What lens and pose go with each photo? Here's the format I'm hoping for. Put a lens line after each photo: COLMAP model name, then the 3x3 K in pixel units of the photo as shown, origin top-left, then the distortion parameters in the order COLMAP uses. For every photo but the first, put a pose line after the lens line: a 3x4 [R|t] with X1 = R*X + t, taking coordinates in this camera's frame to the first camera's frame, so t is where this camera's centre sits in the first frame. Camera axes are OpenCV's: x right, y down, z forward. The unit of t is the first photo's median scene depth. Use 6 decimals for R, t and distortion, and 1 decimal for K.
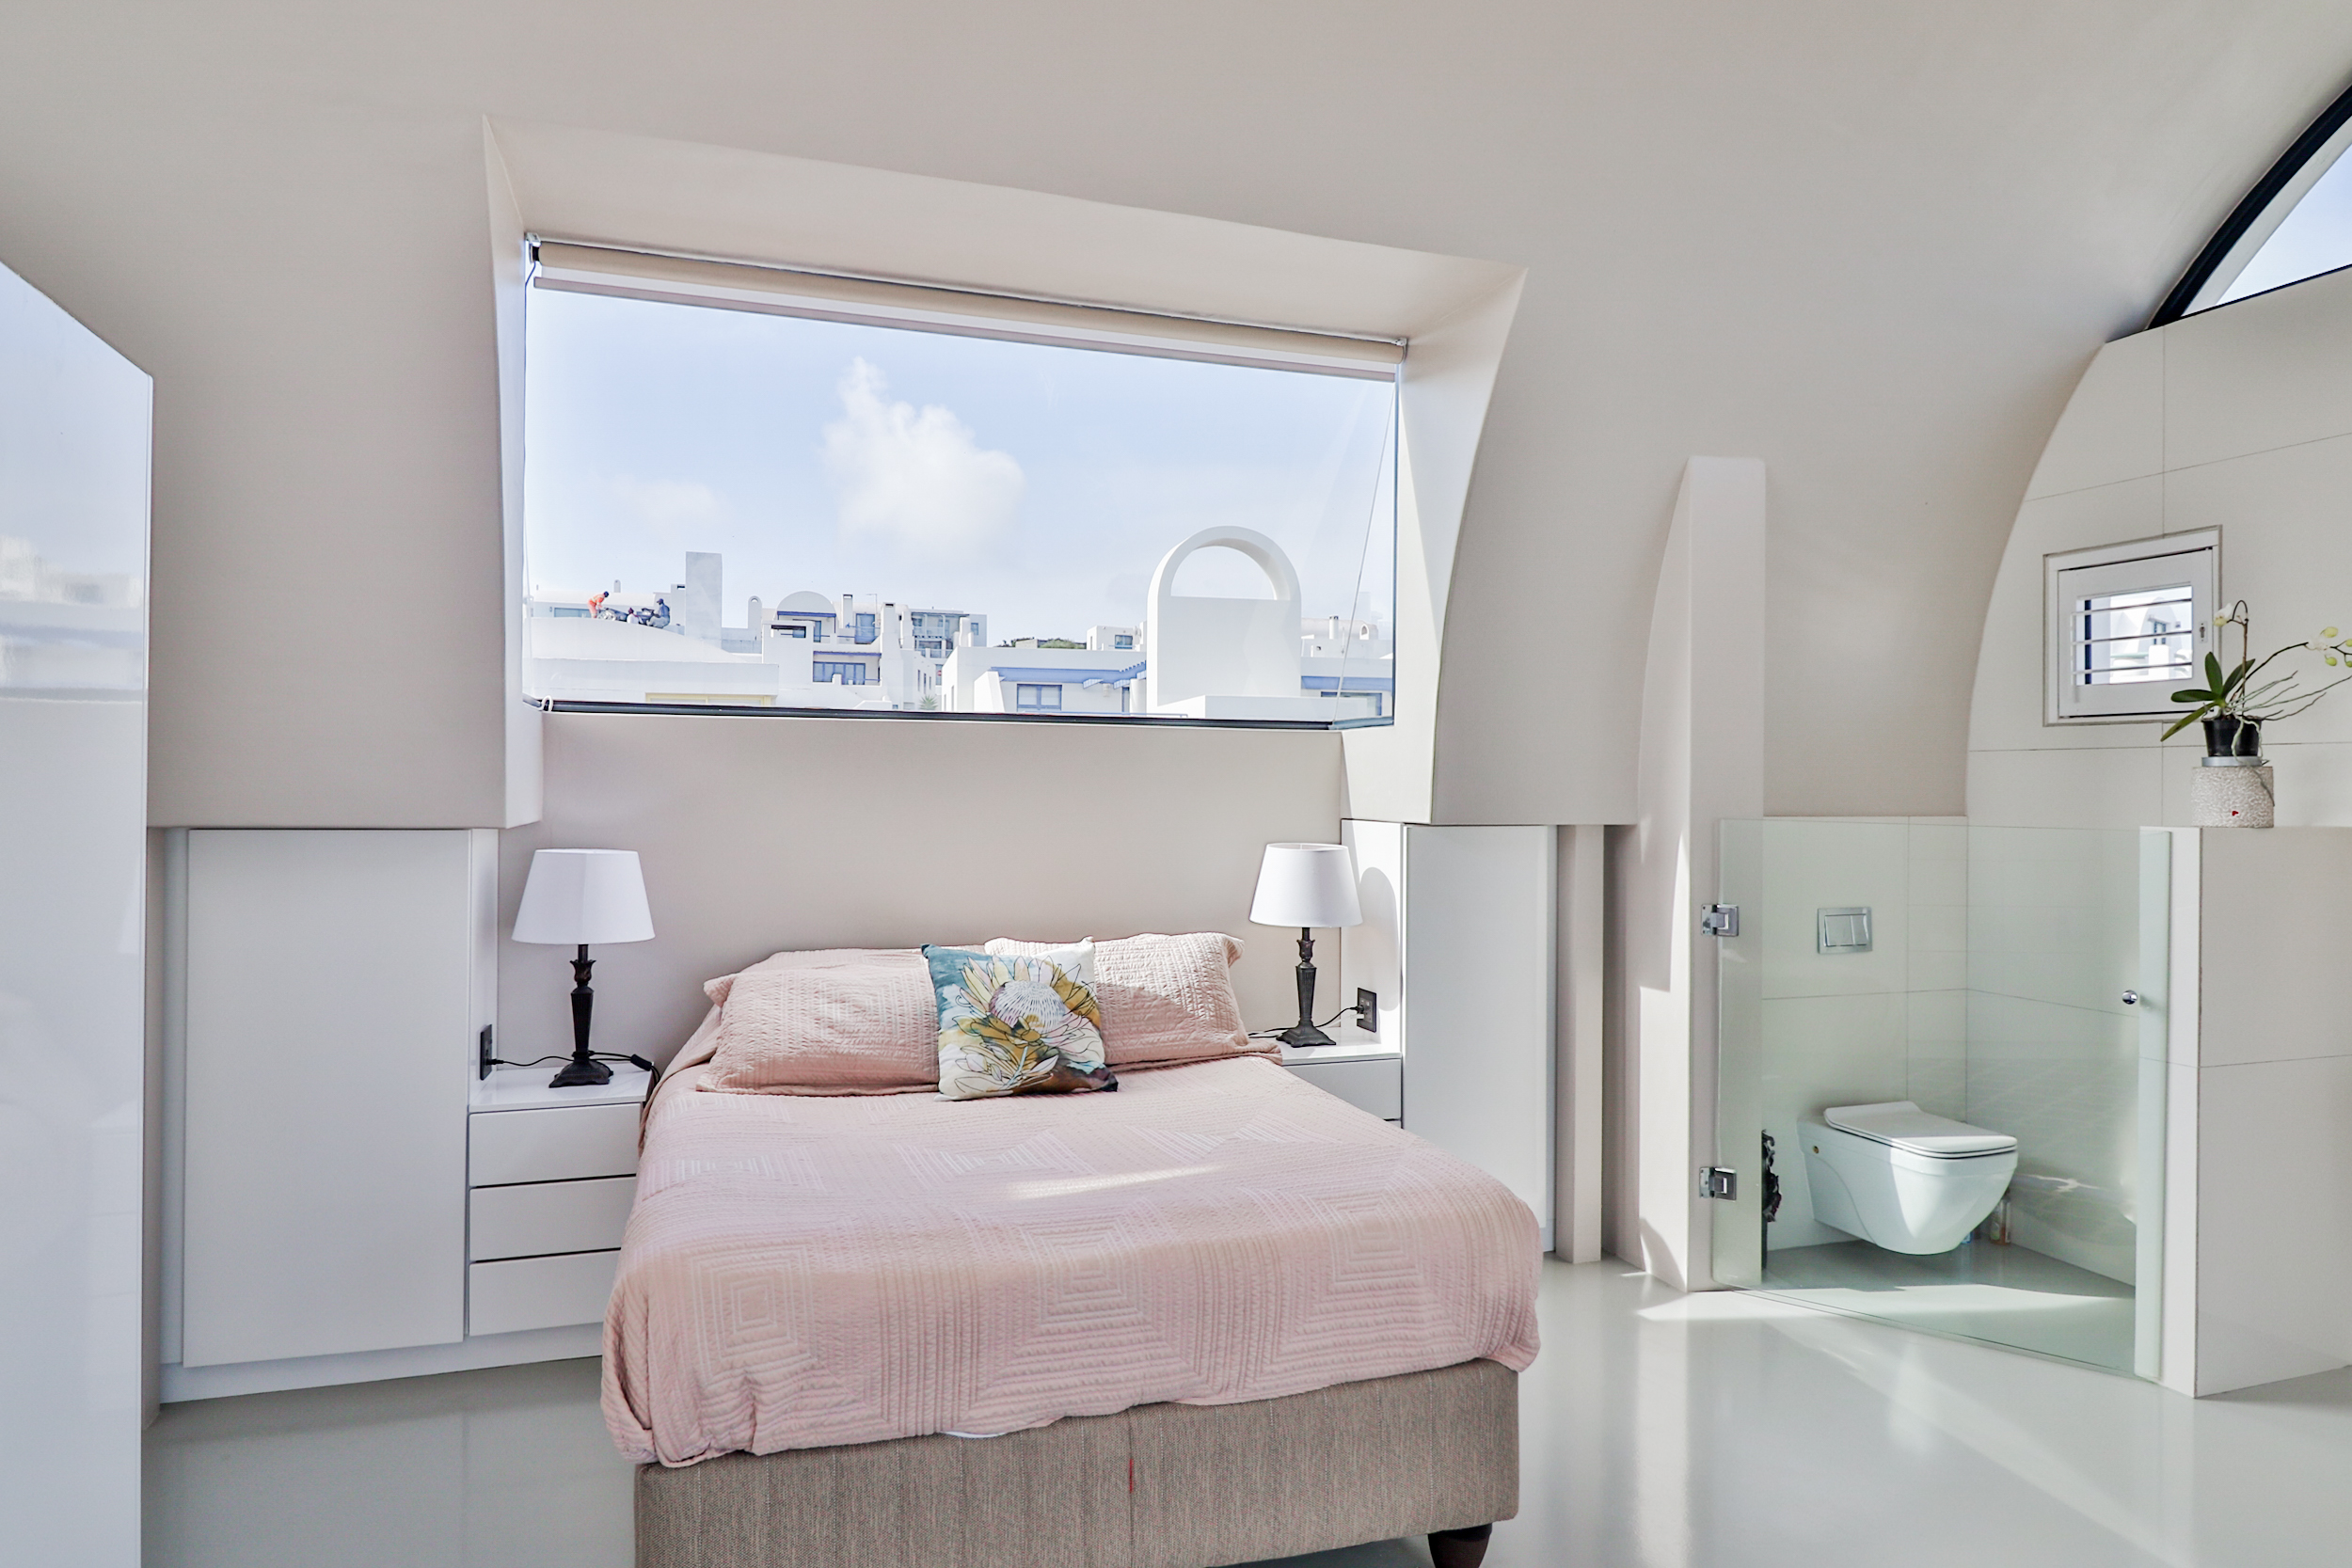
lens RADIAL K [[1391.5, 0, 1176.3], [0, 1391.5, 786.2], [0, 0, 1]] dist [0.005593, -0.012324]
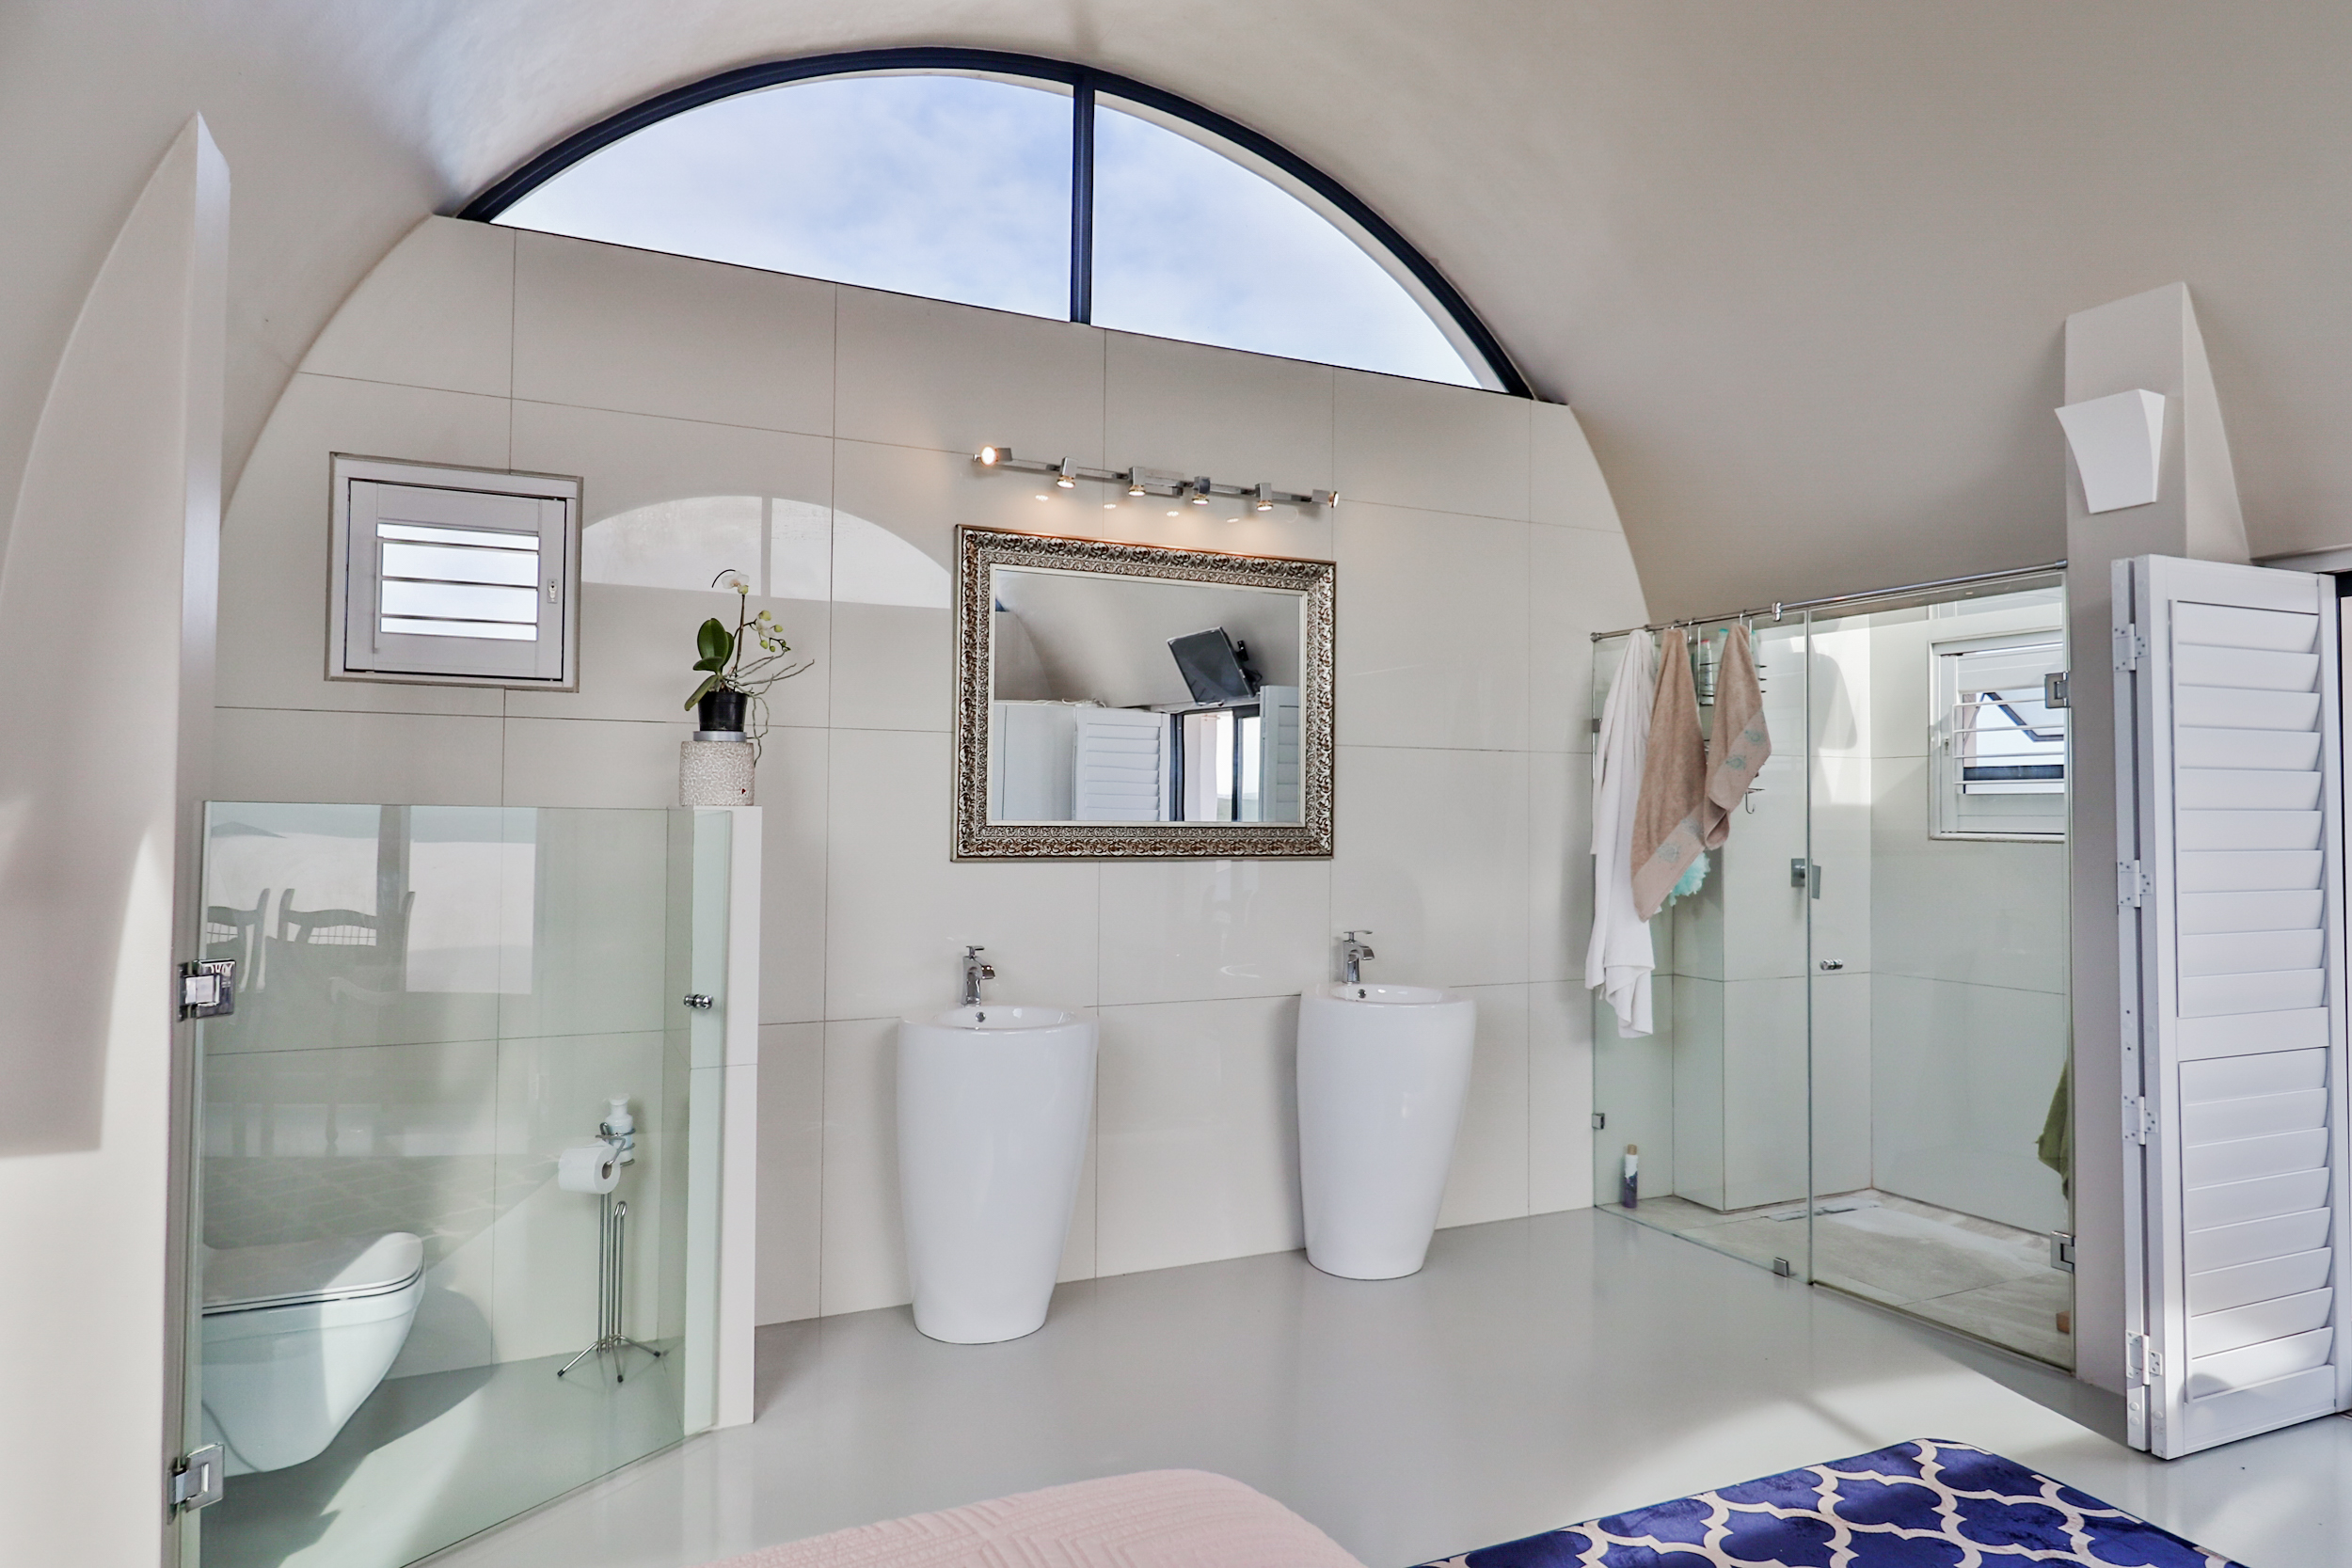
lens RADIAL K [[1391.5, 0, 1176.3], [0, 1391.5, 776.2], [0, 0, 1]] dist [0.005593, -0.012324]
pose [[-0.106746, 0.012453, 0.994208, -0.193258], [-0.010043, 0.999857, -0.013602, 0.016221], [-0.994236, -0.011436, -0.106606, 0.700765]]
